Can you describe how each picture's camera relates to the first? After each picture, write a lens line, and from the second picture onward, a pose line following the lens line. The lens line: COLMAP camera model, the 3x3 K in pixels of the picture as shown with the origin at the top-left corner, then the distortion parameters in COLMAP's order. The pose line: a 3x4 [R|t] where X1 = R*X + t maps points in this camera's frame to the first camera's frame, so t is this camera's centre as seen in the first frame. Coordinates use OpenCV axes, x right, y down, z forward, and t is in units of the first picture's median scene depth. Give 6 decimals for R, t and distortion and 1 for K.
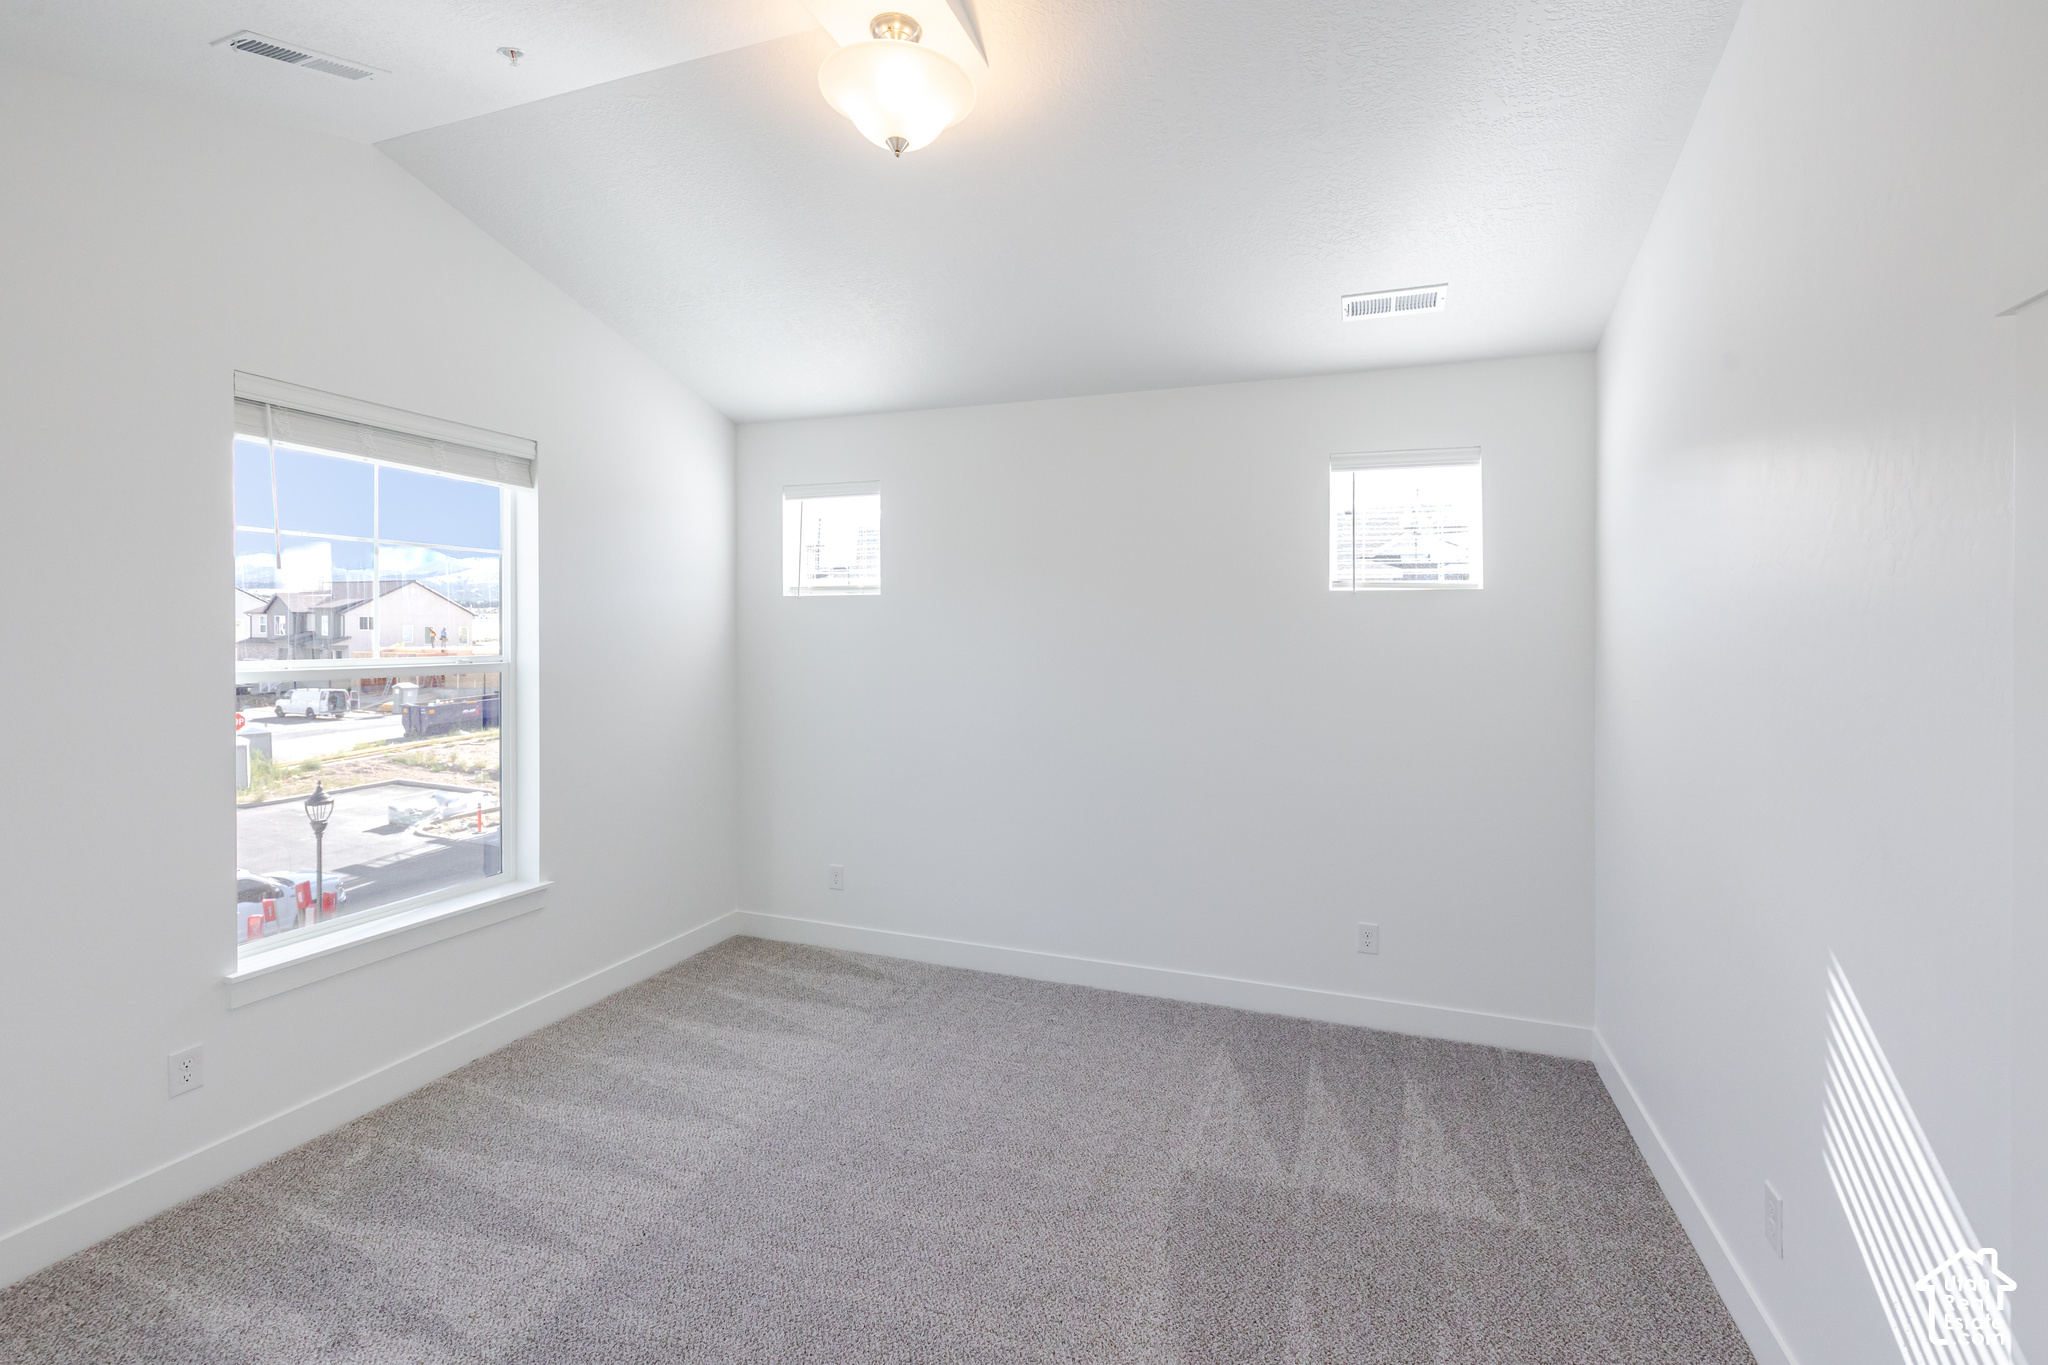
lens RADIAL K [[886.7, 0, 1035.2], [0, 886.7, 640.6], [0, 0, 1]] dist [-0.003312, -0.000362]
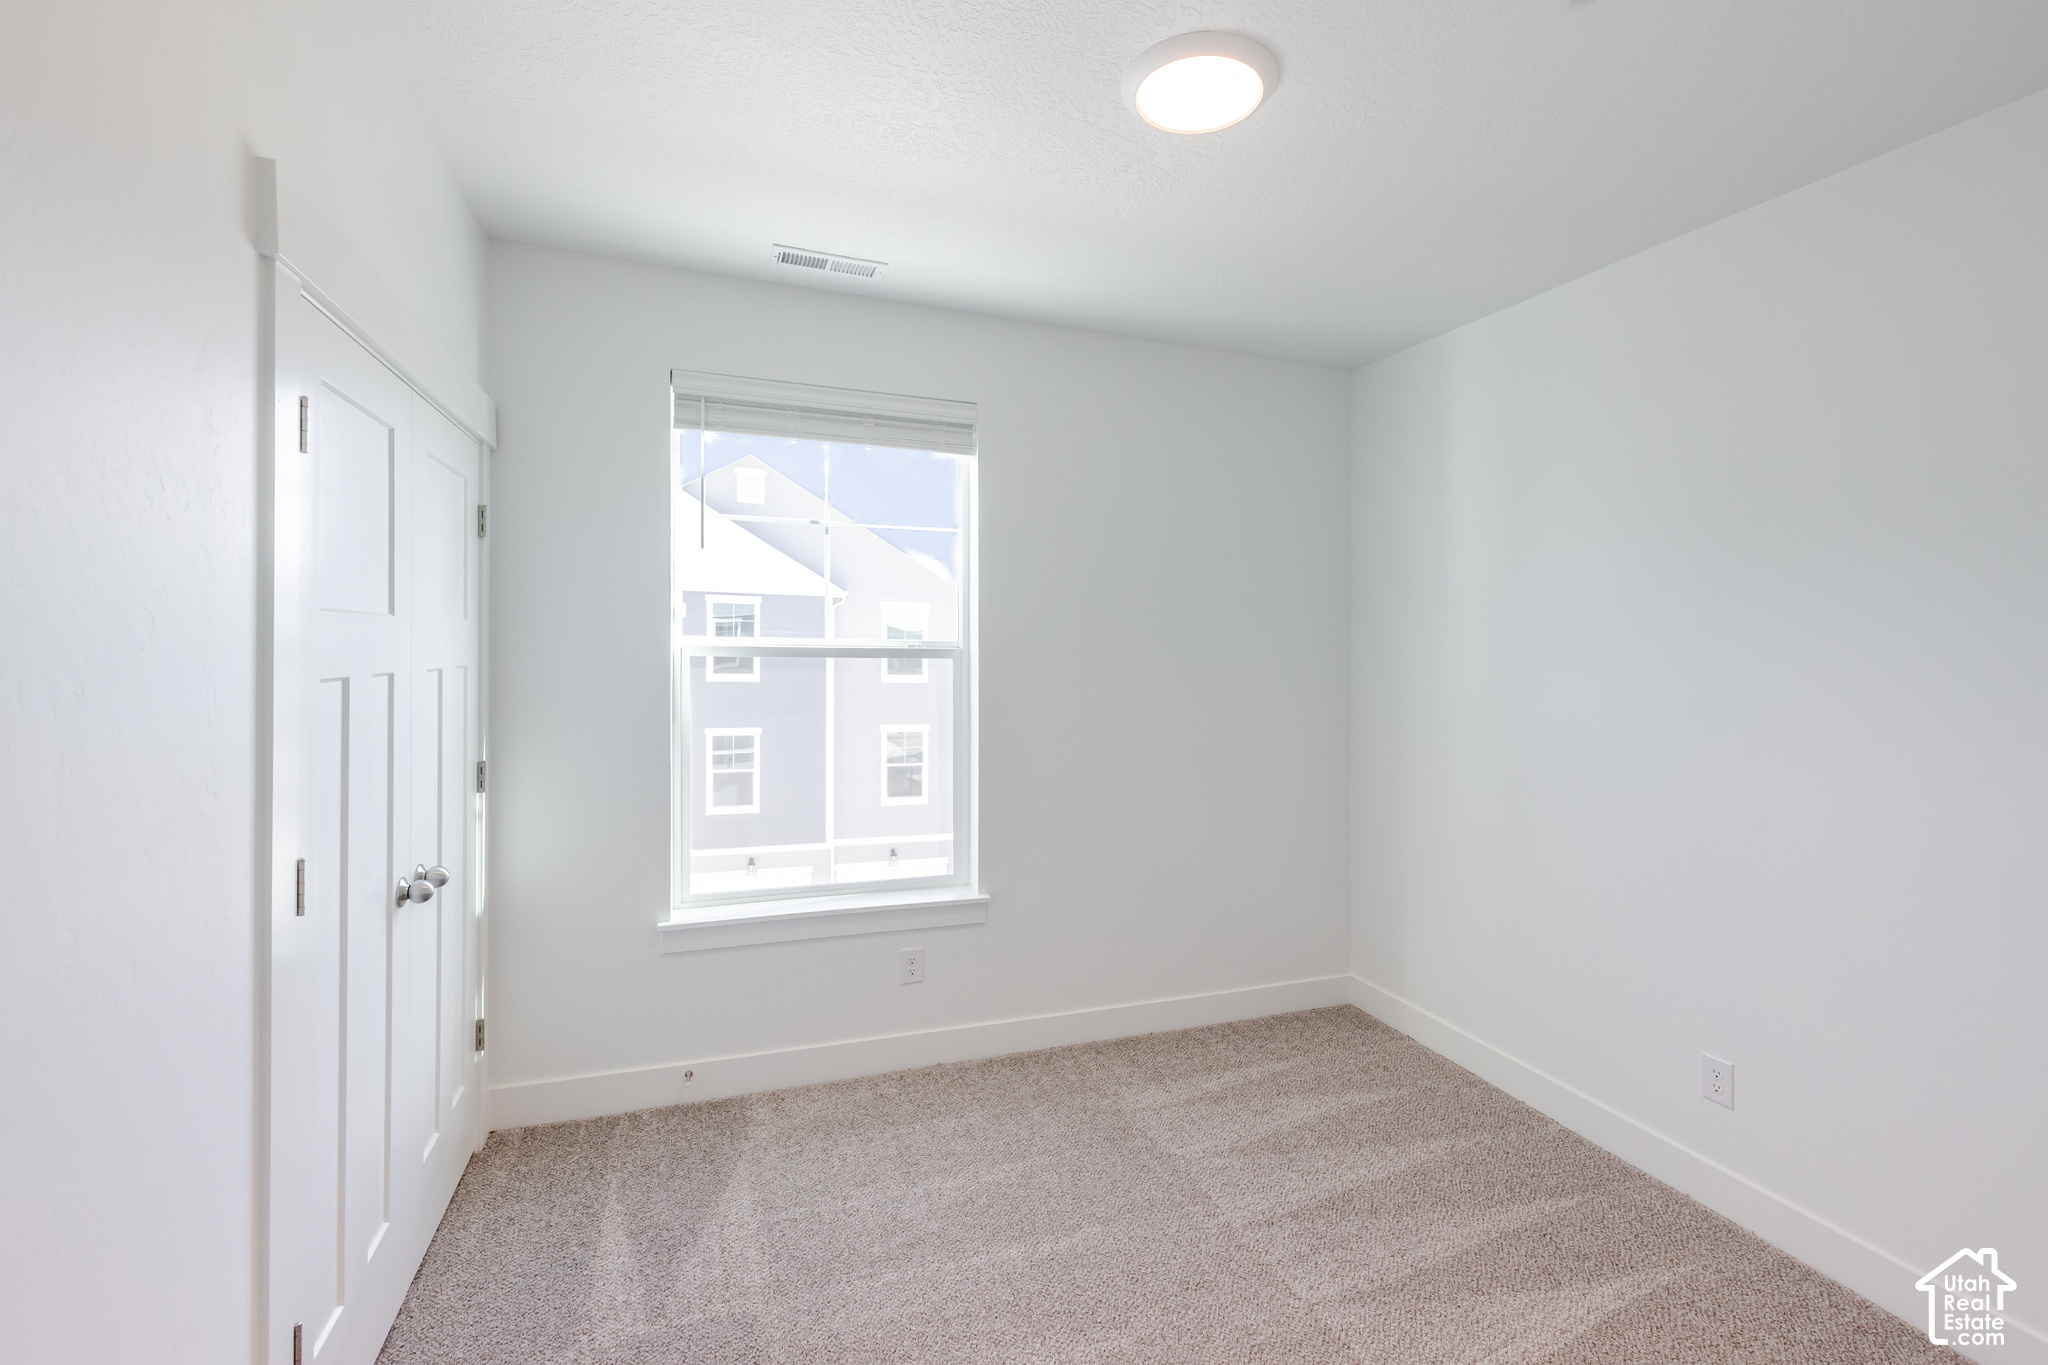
lens RADIAL K [[886.7, 0, 1035.2], [0, 886.7, 640.6], [0, 0, 1]] dist [-0.003312, -0.000362]
pose [[0.634972, 0.012068, -0.772441, 0.164497], [-0.014862, 0.999884, 0.003405, 0.013373], [0.772392, 0.009318, 0.635078, 0.472781]]
